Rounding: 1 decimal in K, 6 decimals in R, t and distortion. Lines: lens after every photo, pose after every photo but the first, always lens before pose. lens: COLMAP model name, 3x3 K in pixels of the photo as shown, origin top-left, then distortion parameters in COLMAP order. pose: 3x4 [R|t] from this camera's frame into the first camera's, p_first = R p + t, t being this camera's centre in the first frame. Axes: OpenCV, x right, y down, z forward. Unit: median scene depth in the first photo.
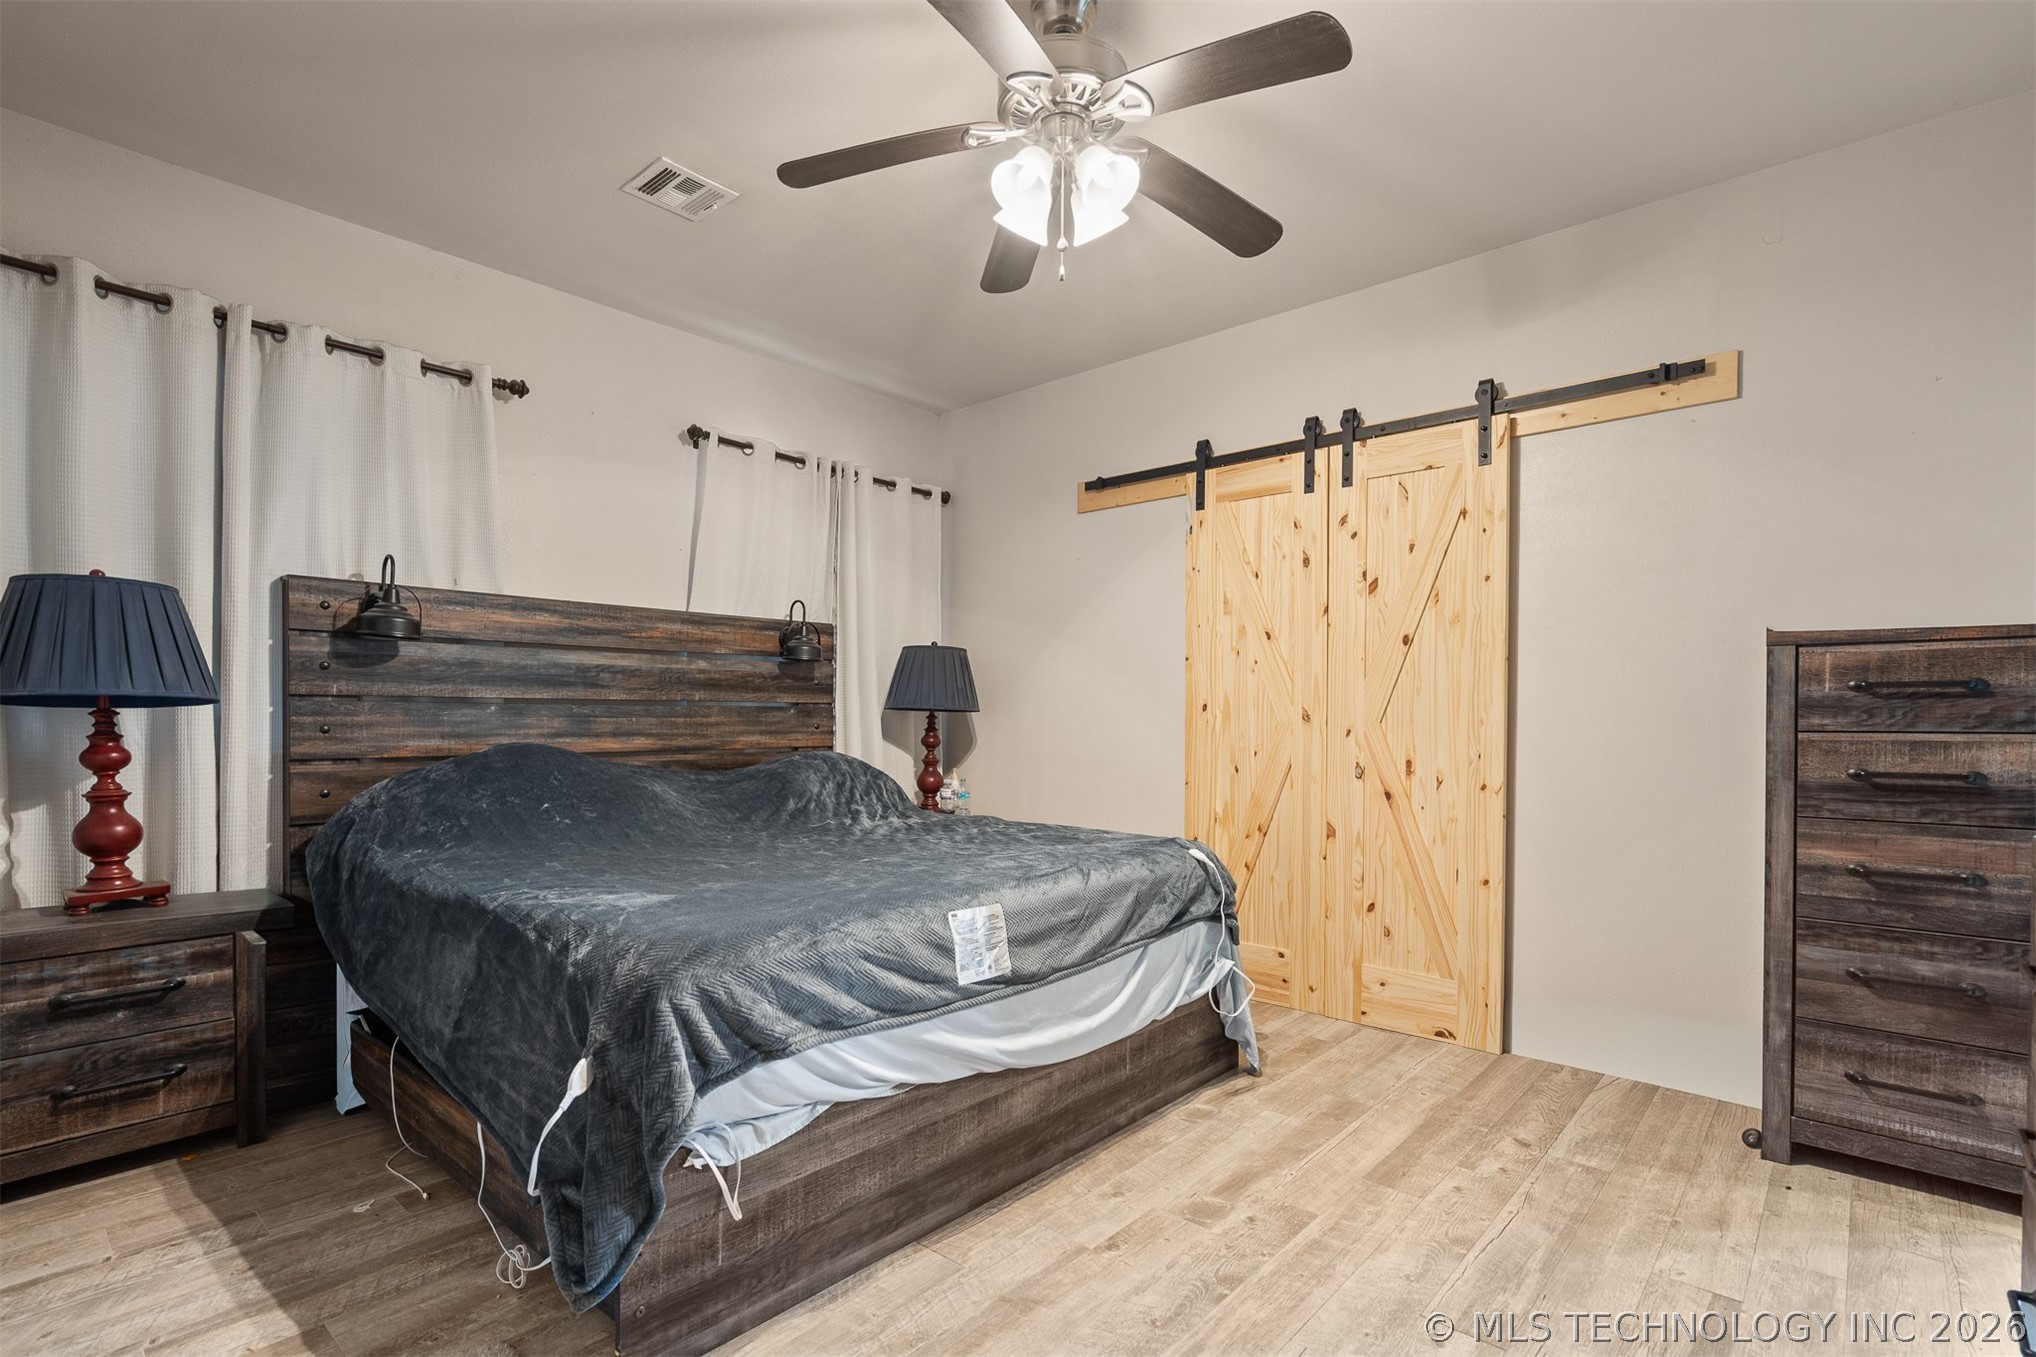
lens RADIAL K [[955.9, 0, 1048.2], [0, 955.9, 732.0], [0, 0, 1]] dist [-0.000996, 0.001792]
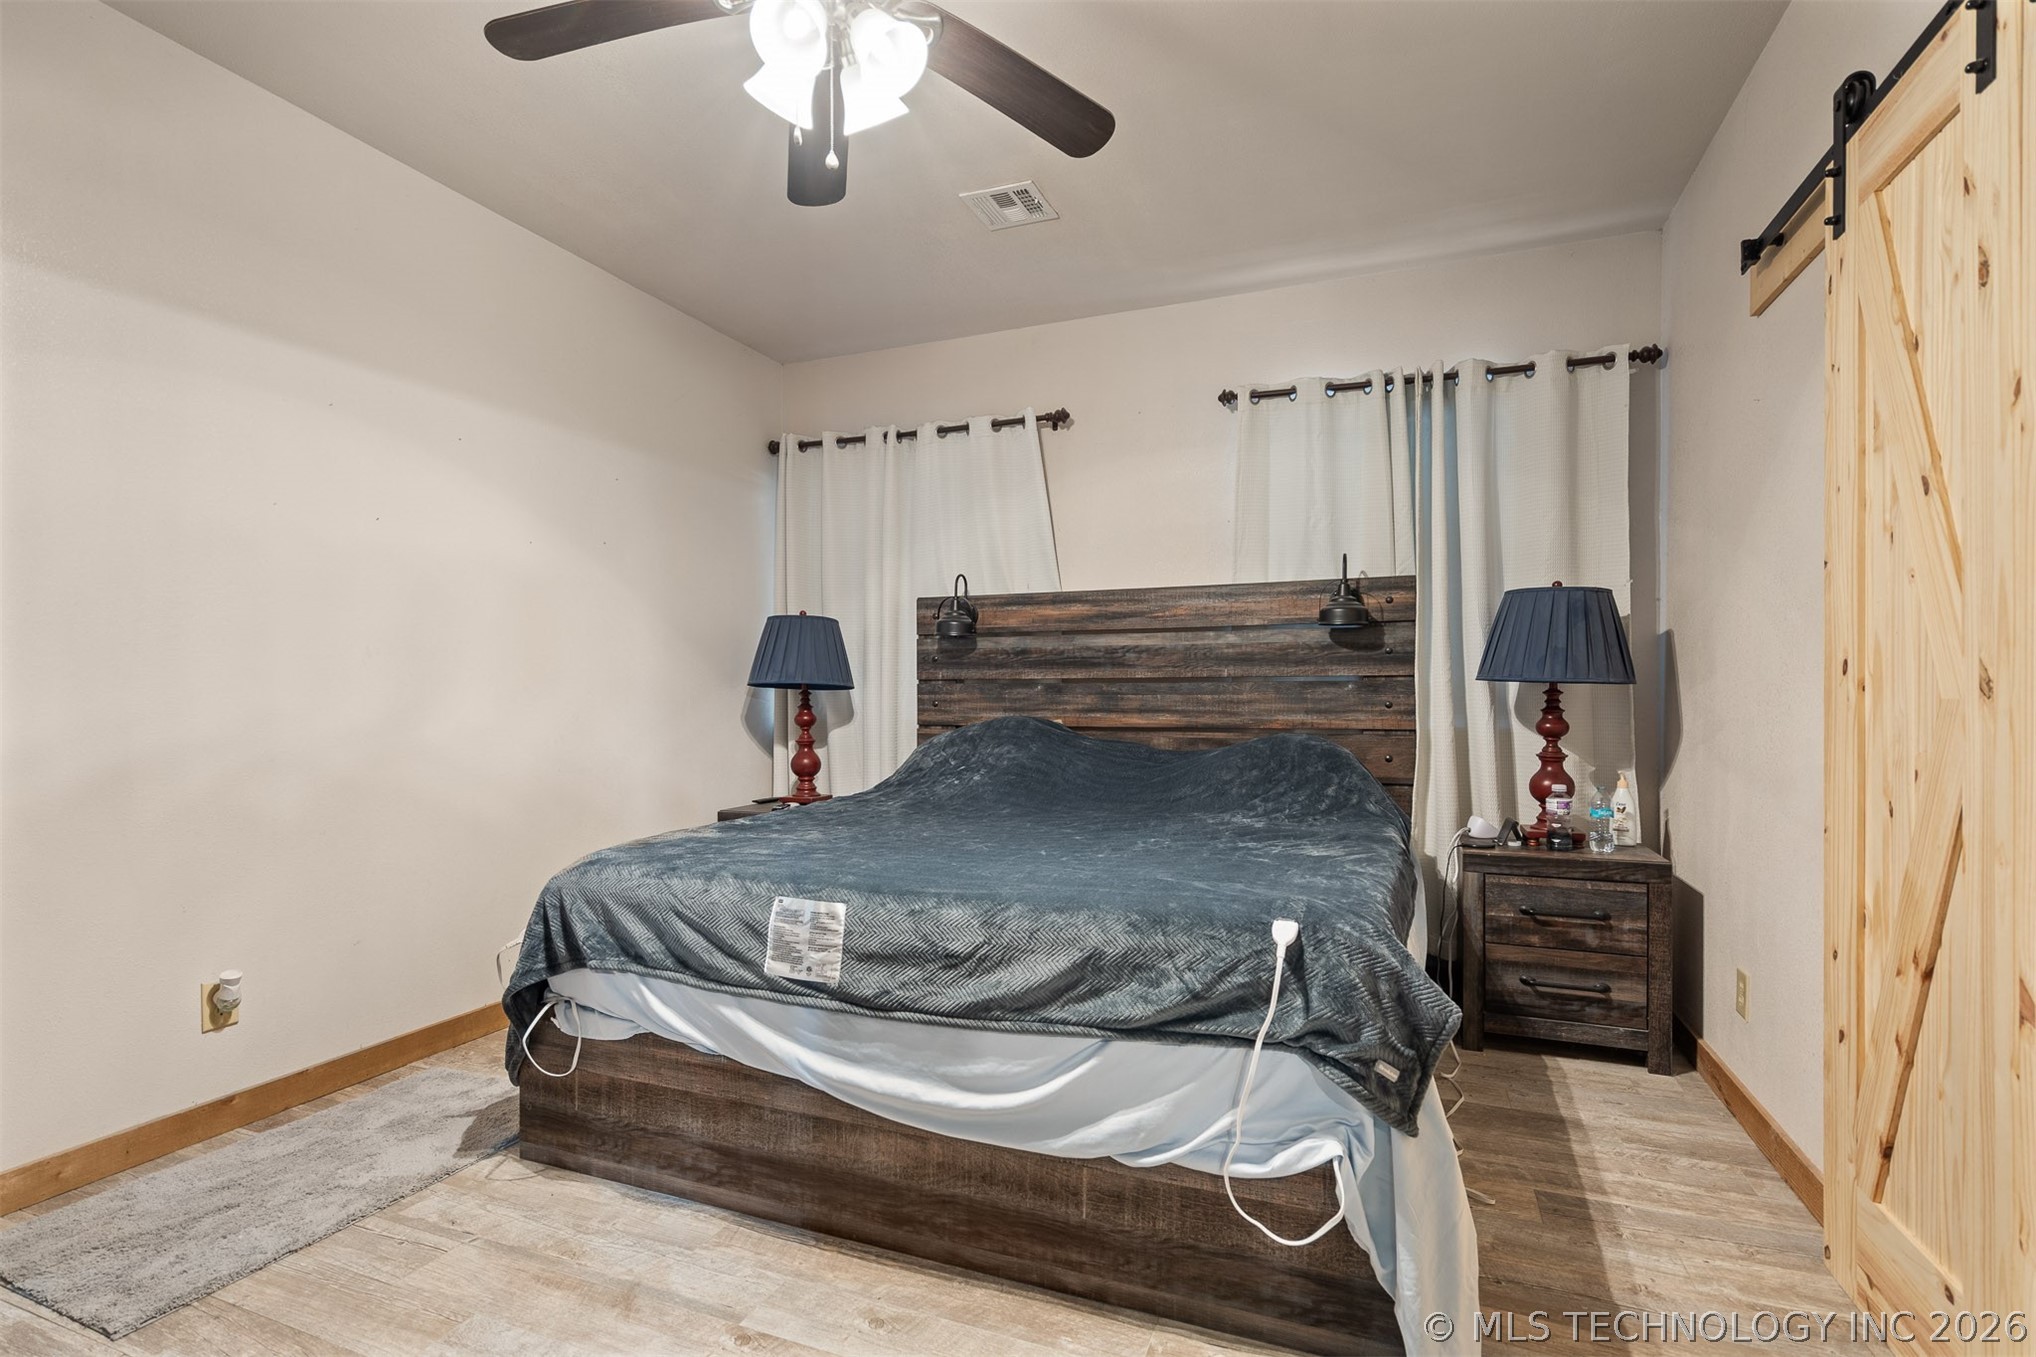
lens RADIAL K [[955.9, 0, 1014.1], [0, 955.9, 704.0], [0, 0, 1]] dist [-0.000996, 0.001792]
pose [[0.326525, 0.004984, -0.945175, 0.565550], [-0.011438, 0.999934, 0.001321, -0.005133], [0.945119, 0.010379, 0.326561, 0.586487]]
